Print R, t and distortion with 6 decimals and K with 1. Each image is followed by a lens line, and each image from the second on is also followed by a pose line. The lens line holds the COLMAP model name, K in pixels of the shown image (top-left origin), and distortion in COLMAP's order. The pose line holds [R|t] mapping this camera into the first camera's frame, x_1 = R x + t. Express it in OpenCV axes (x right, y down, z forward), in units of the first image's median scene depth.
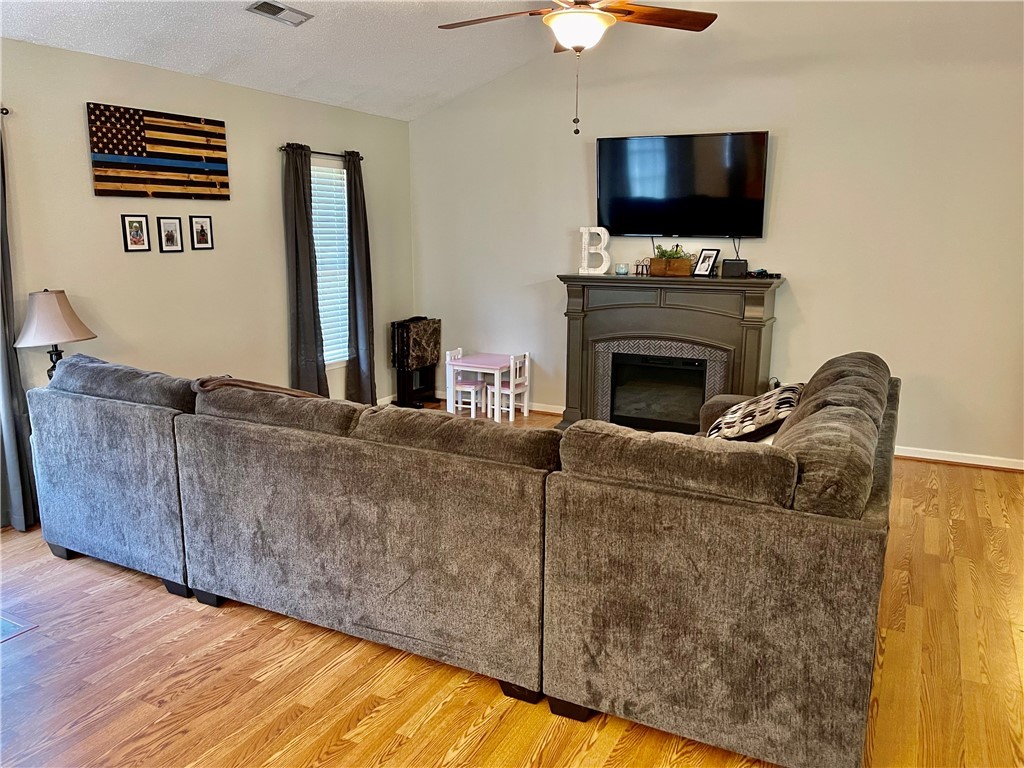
lens RADIAL K [[793.0, 0, 512.0], [0, 793.0, 384.0], [0, 0, 1]] dist [0.049914, -0.006161]
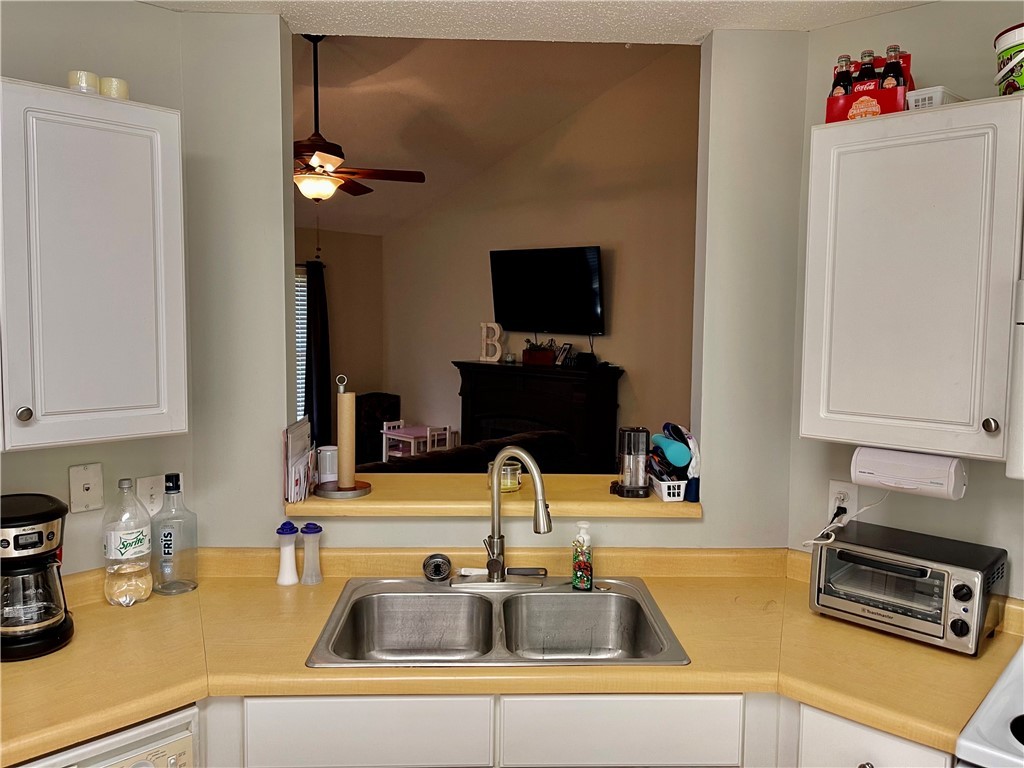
lens RADIAL K [[793.0, 0, 512.0], [0, 793.0, 384.0], [0, 0, 1]] dist [0.049914, -0.006161]
pose [[0.965026, 0.035295, -0.259768, 0.445649], [-0.062833, 0.993153, -0.098481, 0.008543], [0.254513, 0.111359, 0.960636, -0.120859]]
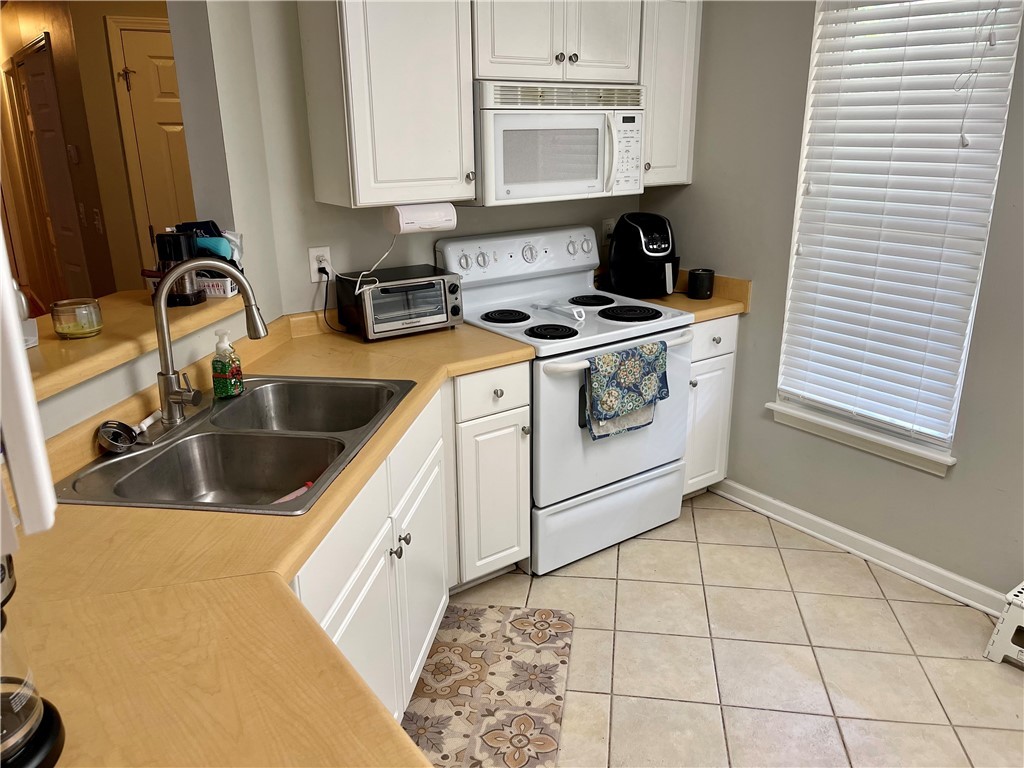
lens RADIAL K [[793.0, 0, 512.0], [0, 793.0, 384.0], [0, 0, 1]] dist [0.049914, -0.006161]
pose [[0.426175, -0.283936, 0.858927, -0.661764], [0.180108, 0.957091, 0.227022, -0.024591], [-0.886531, 0.057949, 0.459027, 0.189694]]
